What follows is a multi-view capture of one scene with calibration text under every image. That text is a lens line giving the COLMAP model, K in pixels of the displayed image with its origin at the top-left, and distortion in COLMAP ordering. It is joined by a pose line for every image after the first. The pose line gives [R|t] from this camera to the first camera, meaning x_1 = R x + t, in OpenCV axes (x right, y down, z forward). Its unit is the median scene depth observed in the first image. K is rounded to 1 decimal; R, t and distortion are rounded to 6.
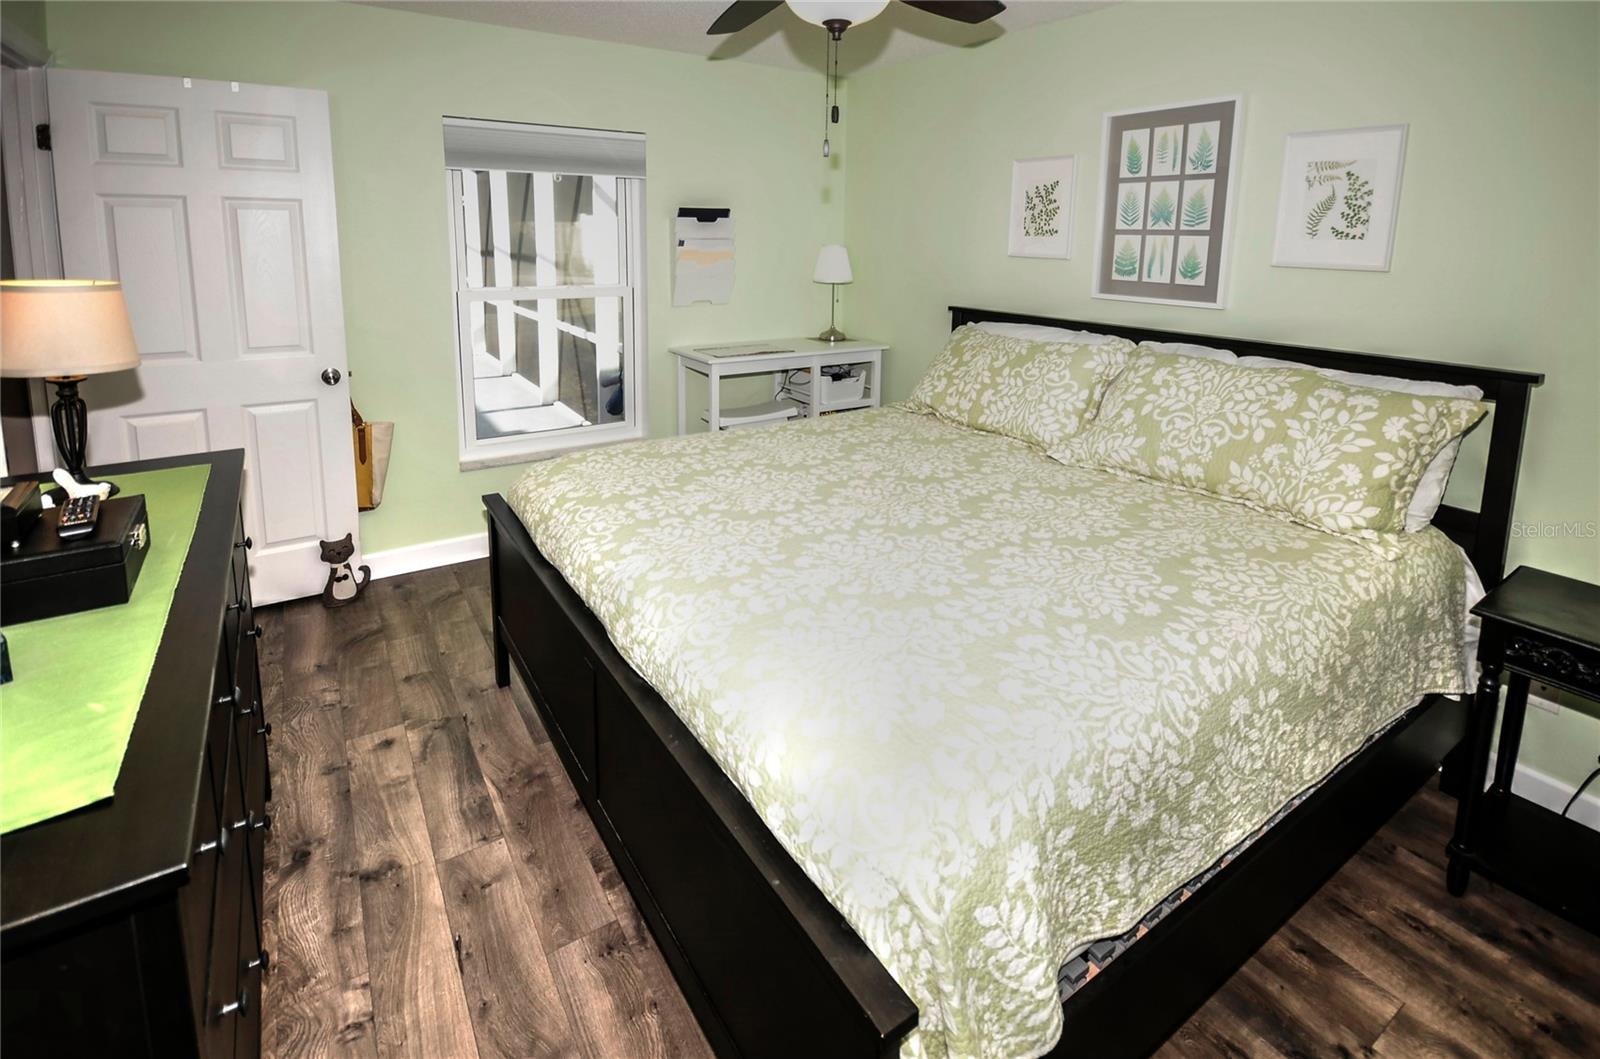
lens RADIAL K [[709.3, 0, 802.4], [0, 709.3, 467.4], [0, 0, 1]] dist [0.000136, -0.000296]
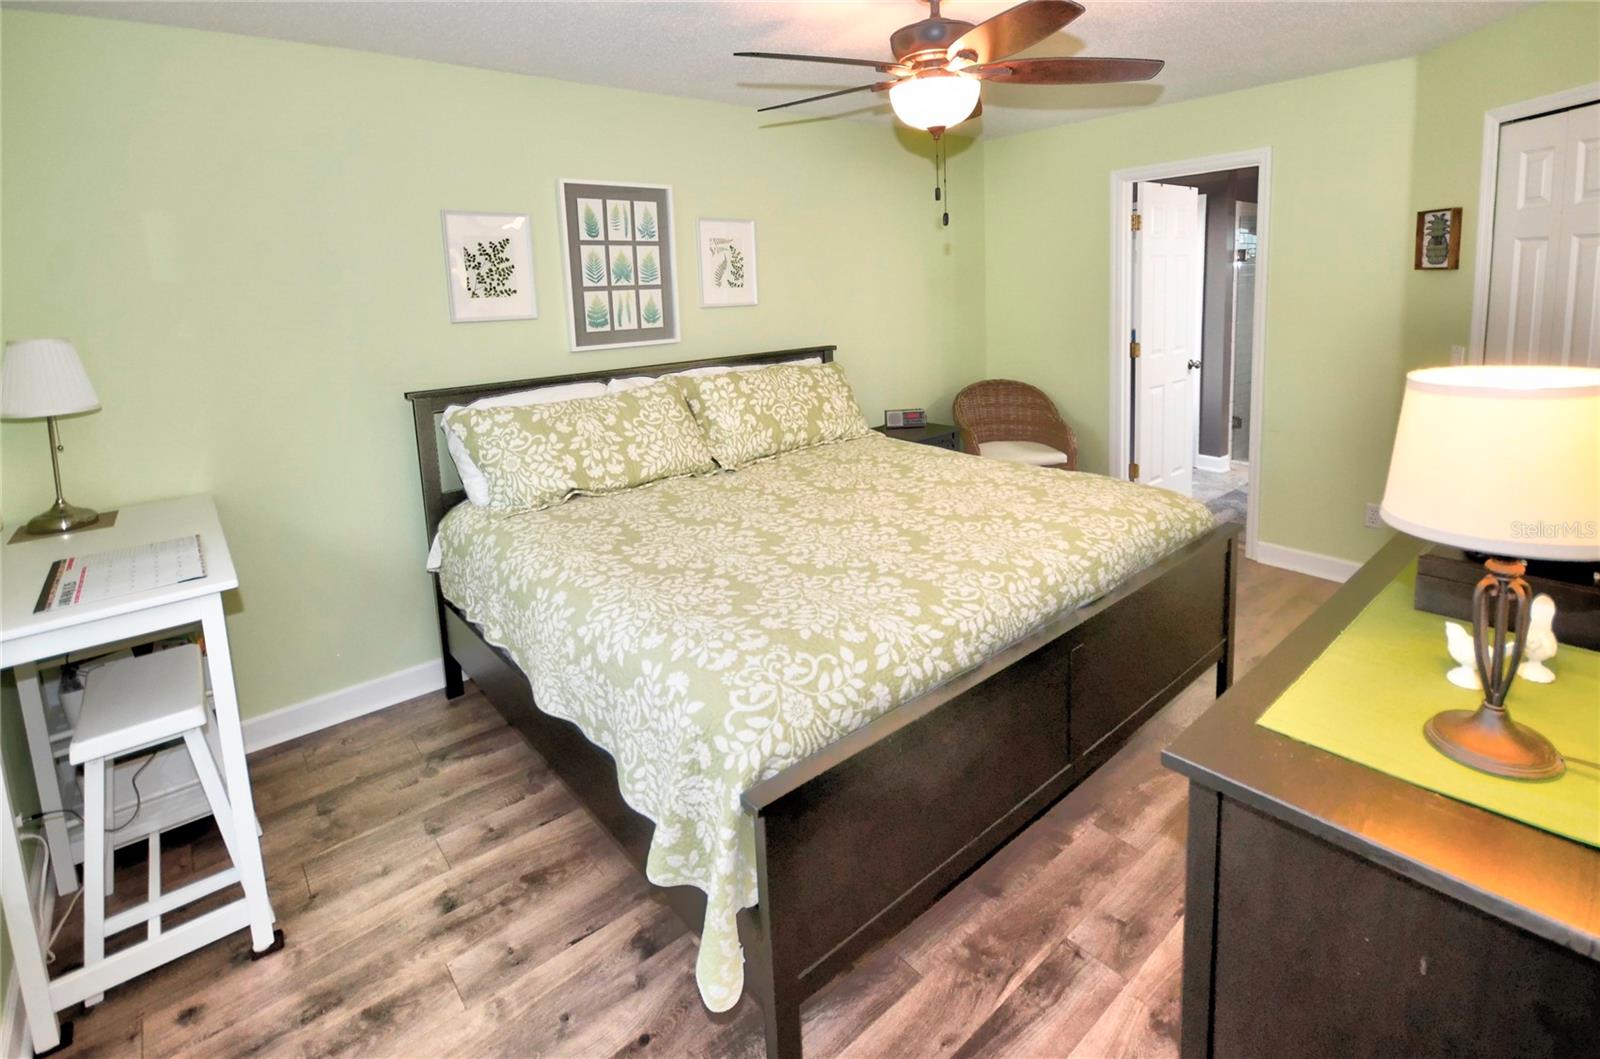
lens RADIAL K [[736.8, 0, 798.2], [0, 736.8, 532.2], [0, 0, 1]] dist [0.005118, -0.009631]
pose [[-0.094366, -0.332457, 0.938386, -0.860950], [0.340036, 0.875141, 0.344245, -0.306943], [-0.935666, 0.351570, 0.030464, 0.854741]]
